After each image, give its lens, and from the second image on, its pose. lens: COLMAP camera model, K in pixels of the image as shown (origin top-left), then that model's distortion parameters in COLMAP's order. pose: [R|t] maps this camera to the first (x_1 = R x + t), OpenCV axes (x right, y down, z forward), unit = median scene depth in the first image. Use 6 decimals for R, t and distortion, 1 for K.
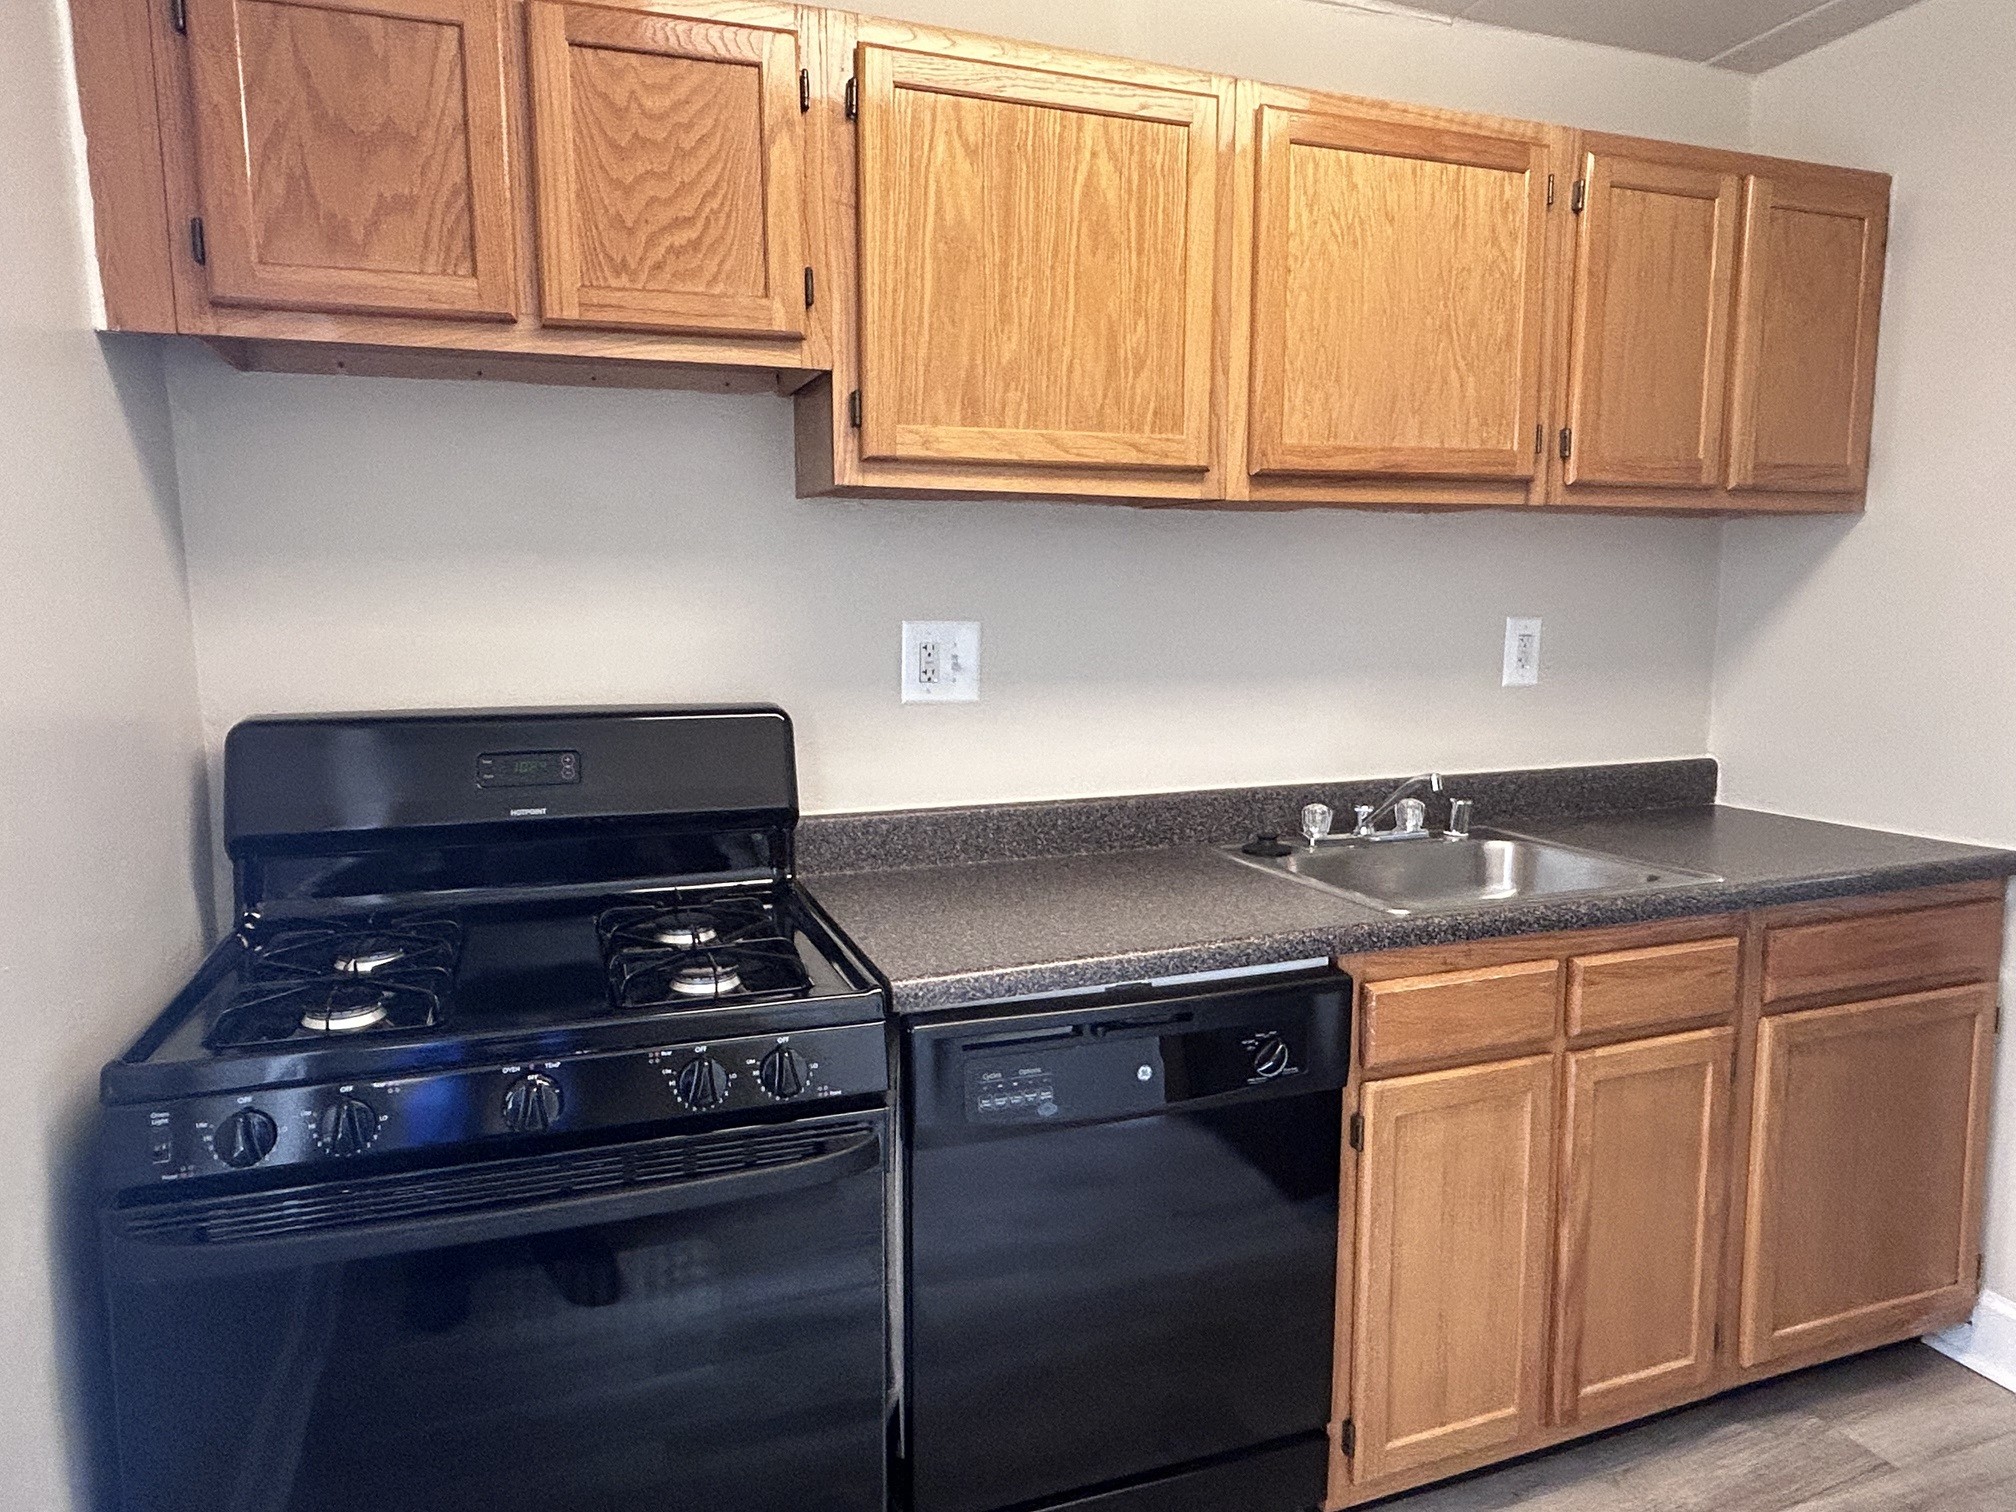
lens RADIAL K [[1249.1, 0, 1004.0], [0, 1249.1, 747.8], [0, 0, 1]] dist [-0.003155, -0.000177]
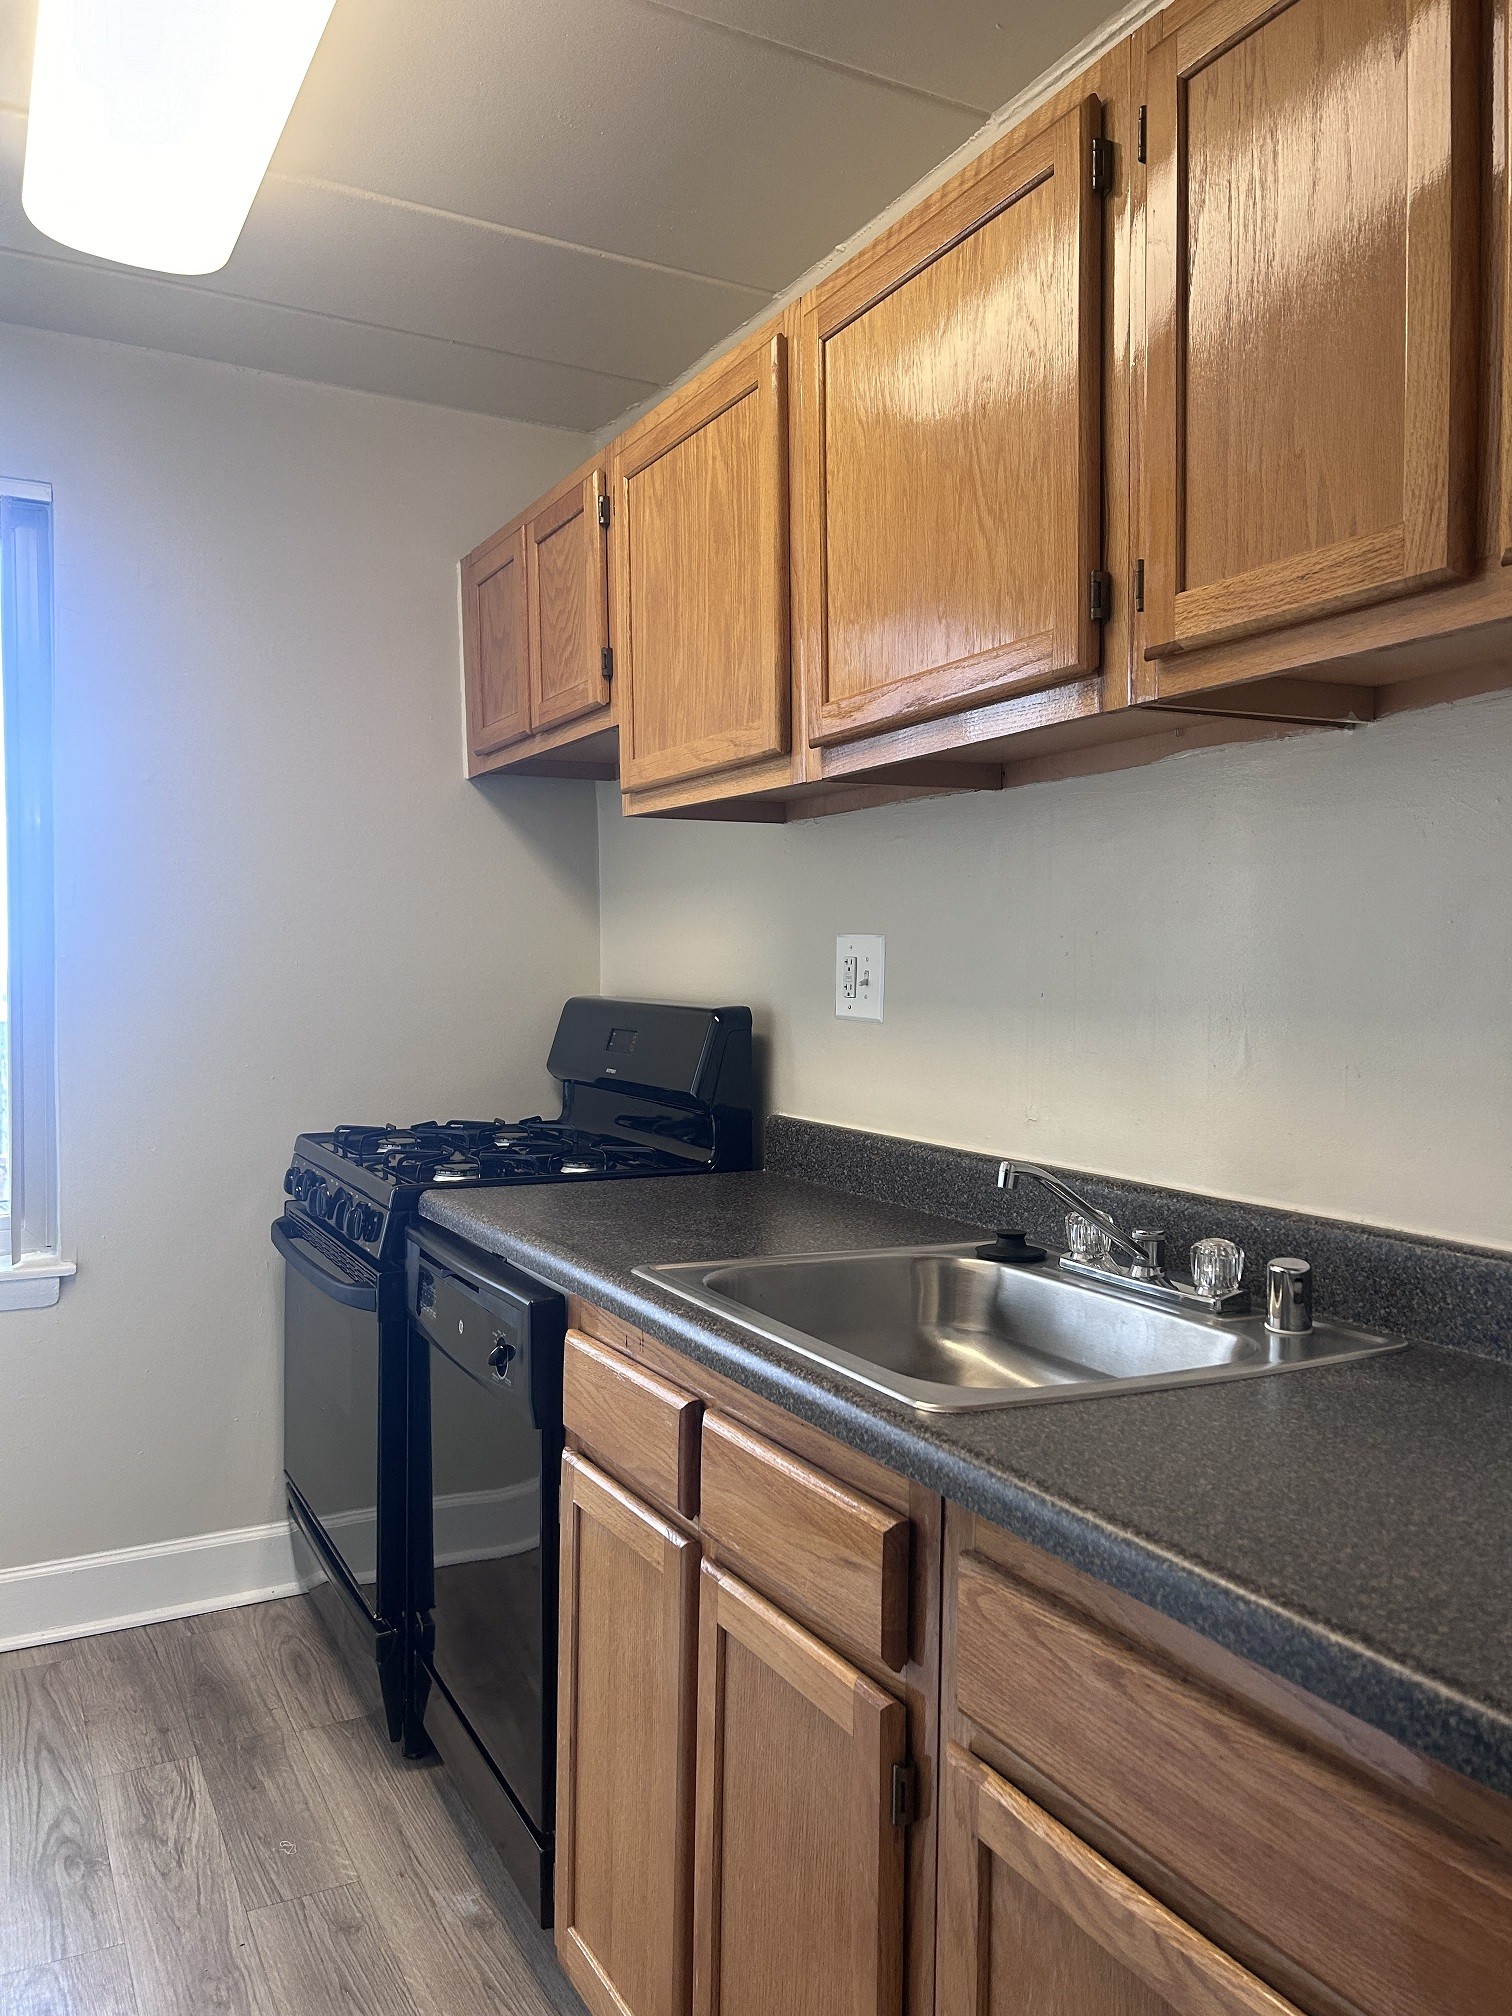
lens RADIAL K [[1535.0, 0, 758.9], [0, 1535.0, 1002.4], [0, 0, 1]] dist [0.060736, -0.053818]
pose [[0.144785, 0.025422, -0.989136, 1.102997], [-0.118522, 0.992918, 0.008170, -0.050547], [0.982339, 0.116051, 0.146773, 0.763602]]
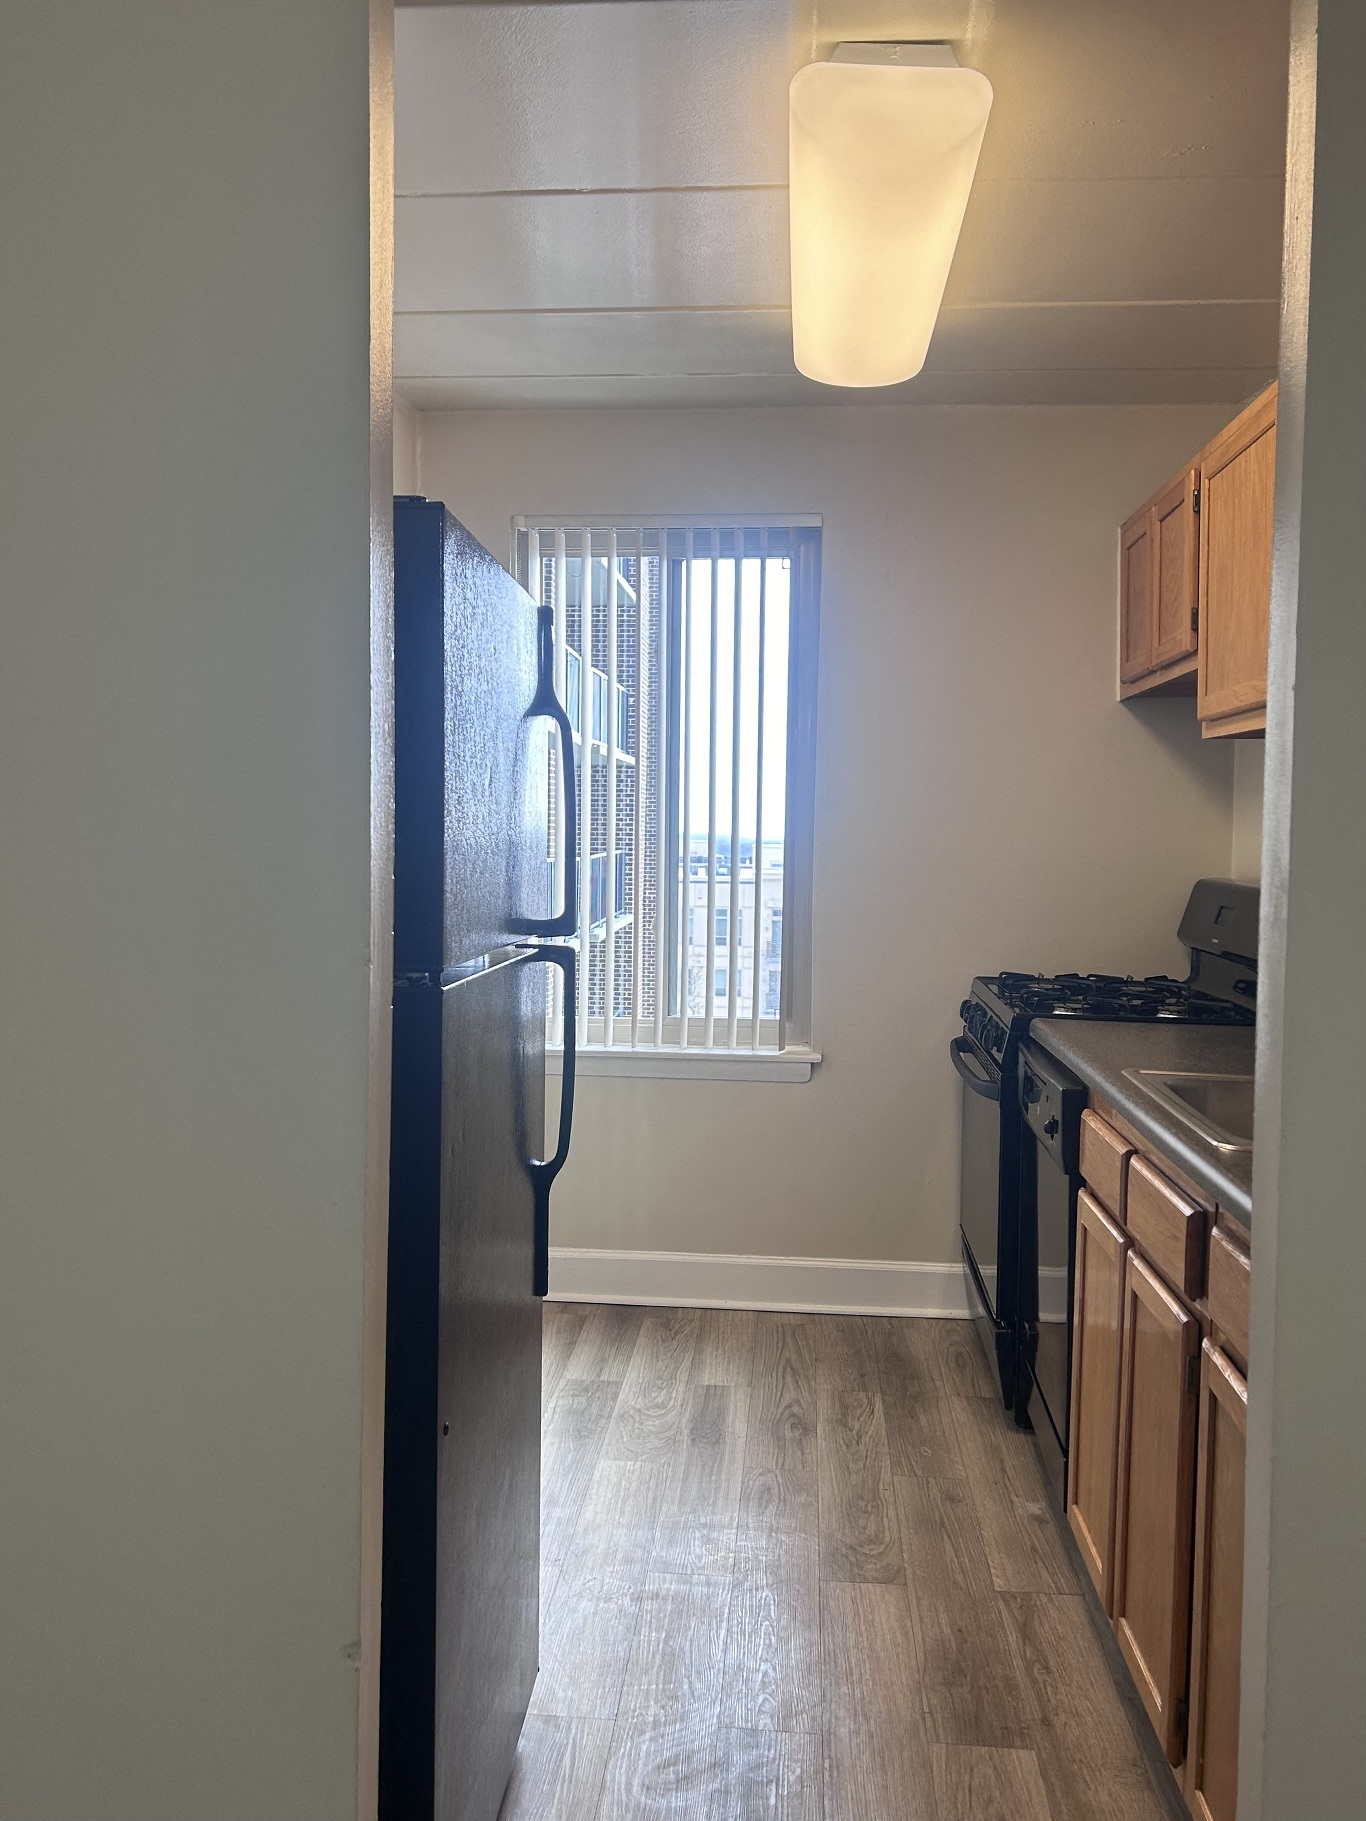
lens RADIAL K [[1537.0, 0, 682.6], [0, 1537.0, 905.4], [0, 0, 1]] dist [-0.002212, -0.003137]
pose [[-0.403087, 0.040602, -0.914260, 1.507257], [-0.120692, 0.987931, 0.097086, -0.094663], [0.907168, 0.149478, -0.393322, 0.973554]]
